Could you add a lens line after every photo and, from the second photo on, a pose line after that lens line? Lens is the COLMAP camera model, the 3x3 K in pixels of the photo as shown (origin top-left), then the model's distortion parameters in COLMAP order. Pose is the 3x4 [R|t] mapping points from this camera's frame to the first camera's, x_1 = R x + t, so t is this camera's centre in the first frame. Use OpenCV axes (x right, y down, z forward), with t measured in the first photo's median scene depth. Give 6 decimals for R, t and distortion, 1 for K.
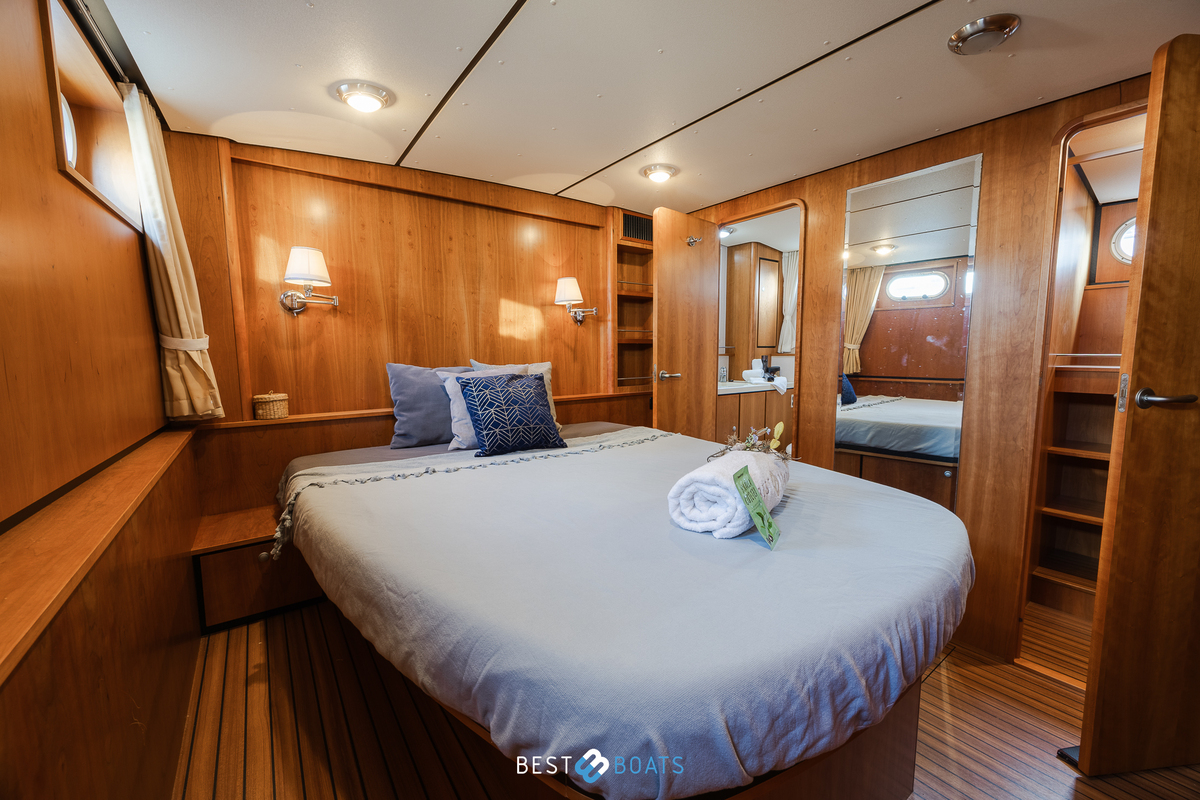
lens RADIAL K [[466.4, 0, 602.0], [0, 466.4, 398.7], [0, 0, 1]] dist [-0.002019, -0.000239]
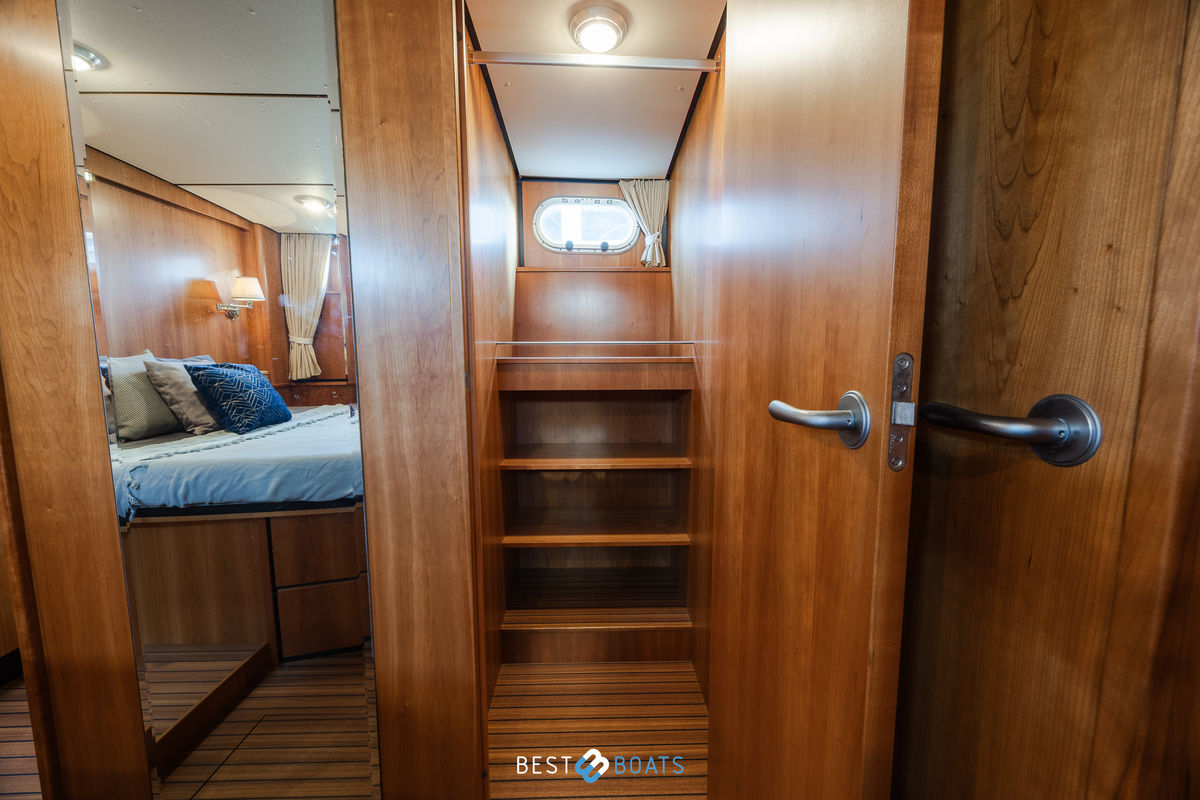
lens RADIAL K [[460.1, 0, 601.1], [0, 460.1, 402.0], [0, 0, 1]] dist [-0.000593, 0.000119]
pose [[0.575507, -0.086905, 0.813167, 0.415614], [0.085845, 0.995264, 0.045610, -0.015725], [-0.813279, 0.043557, 0.580241, 0.390017]]
